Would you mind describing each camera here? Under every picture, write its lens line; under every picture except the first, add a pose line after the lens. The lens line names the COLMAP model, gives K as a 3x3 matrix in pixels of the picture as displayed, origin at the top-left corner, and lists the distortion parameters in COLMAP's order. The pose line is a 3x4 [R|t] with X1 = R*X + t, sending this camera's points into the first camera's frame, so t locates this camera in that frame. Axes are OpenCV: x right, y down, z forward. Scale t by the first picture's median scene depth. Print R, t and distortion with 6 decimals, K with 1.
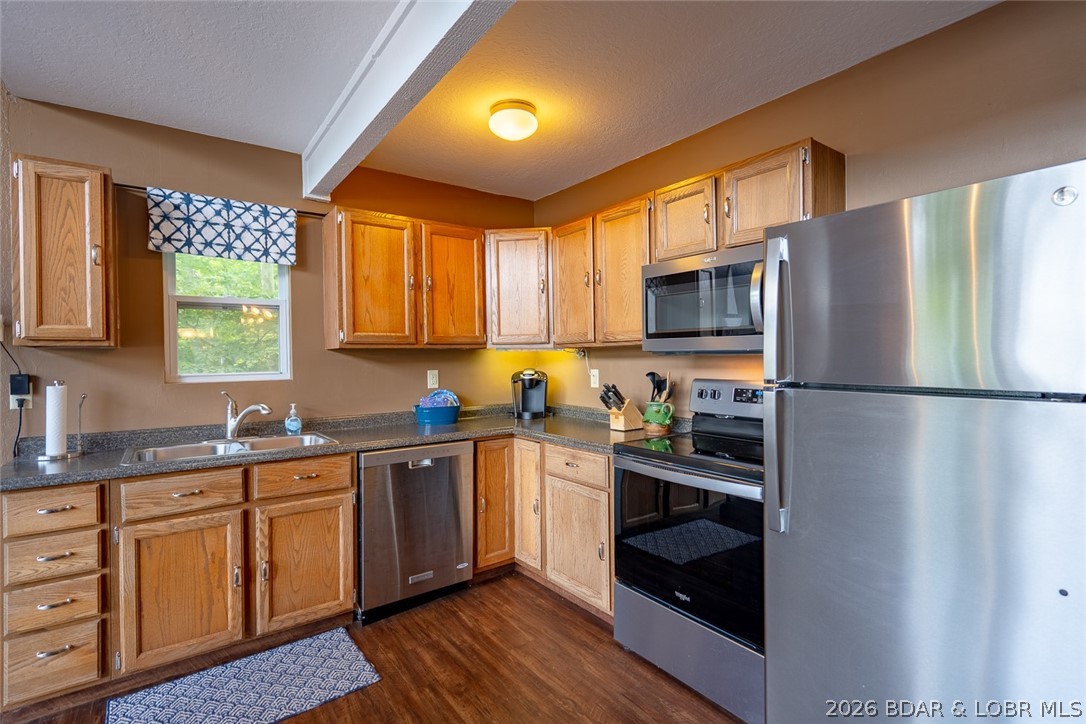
lens RADIAL K [[513.9, 0, 543.8], [0, 513.9, 359.9], [0, 0, 1]] dist [-0.000096, 0.000319]
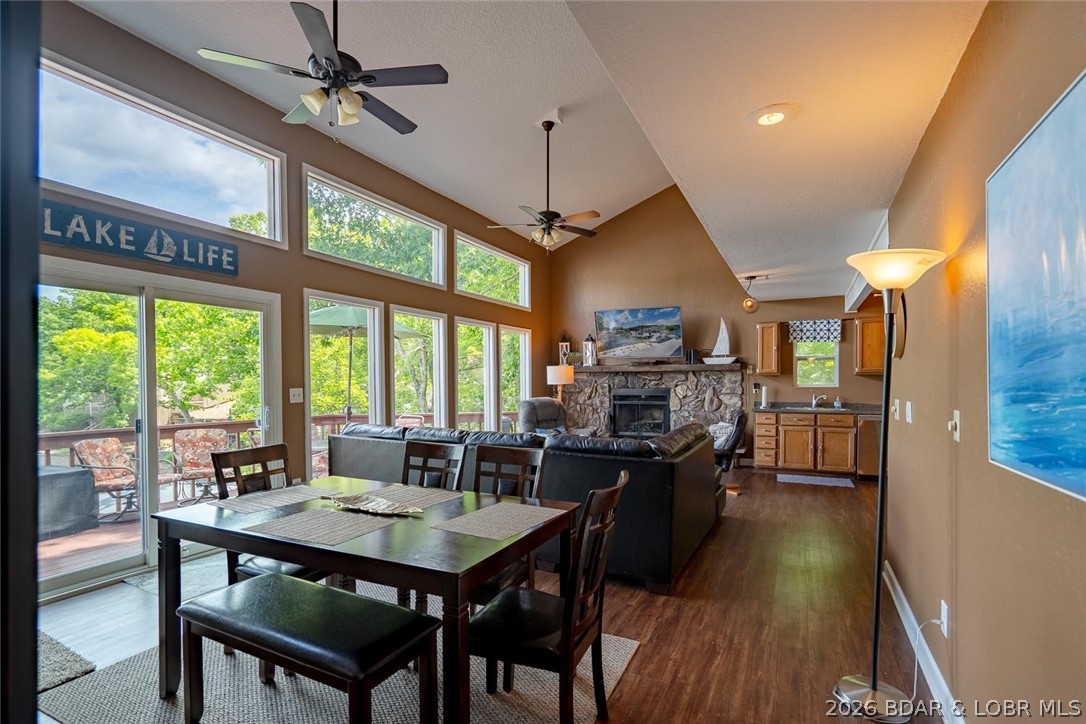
lens RADIAL K [[506.1, 0, 550.9], [0, 506.1, 392.6], [0, 0, 1]] dist [-0.000291, 0.000294]
pose [[0.460354, 0.031202, -0.887187, 1.165466], [-0.001325, 0.999405, 0.034462, -0.019897], [0.887735, -0.014689, 0.460121, -1.525833]]
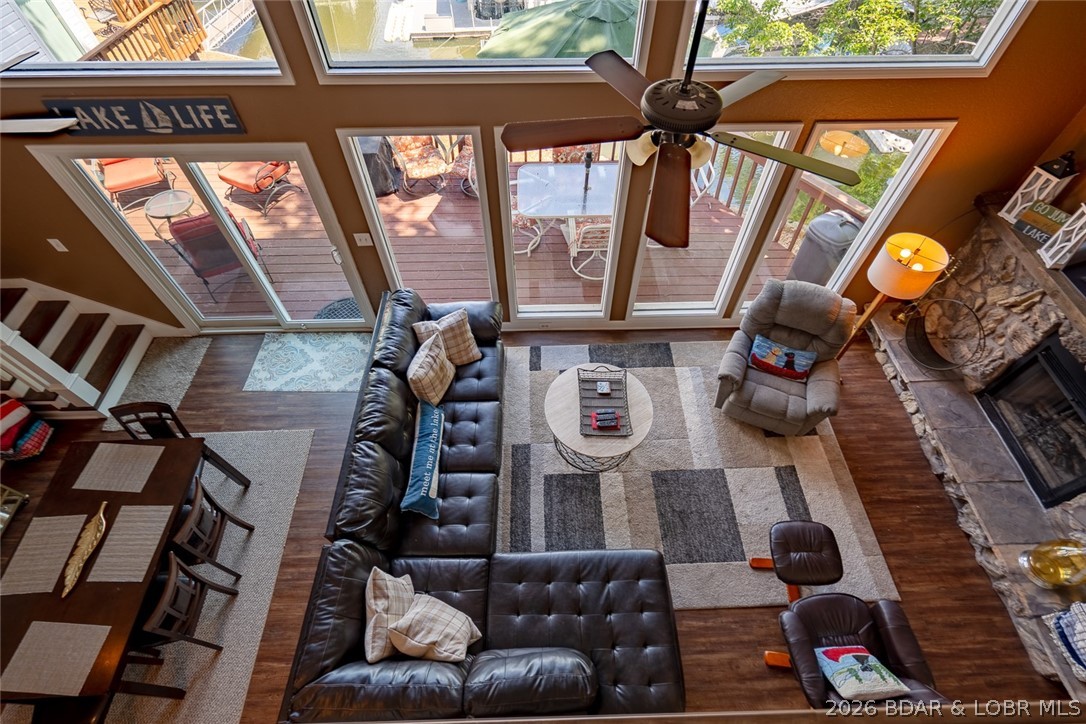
lens RADIAL K [[513.9, 0, 543.8], [0, 513.9, 359.9], [0, 0, 1]] dist [-0.000096, 0.000319]
pose [[-0.572014, 0.671566, -0.470955, -0.045645], [0.004990, 0.577003, 0.816726, -1.051703], [0.820229, 0.464829, -0.333405, -0.316797]]
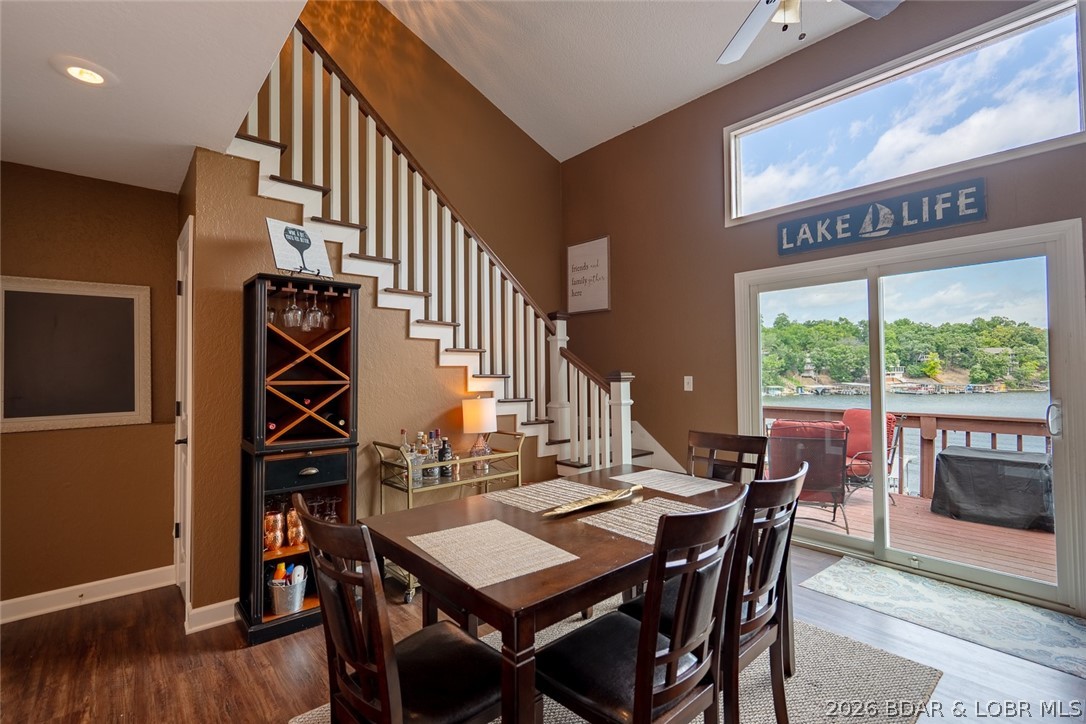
lens RADIAL K [[499.5, 0, 543.8], [0, 499.5, 361.5], [0, 0, 1]] dist [0.000712, -0.000014]
pose [[-0.996547, 0.021503, -0.080198, 0.433129], [0.022907, 0.999599, -0.016631, -0.006887], [0.079809, -0.018410, -0.996640, -0.653102]]
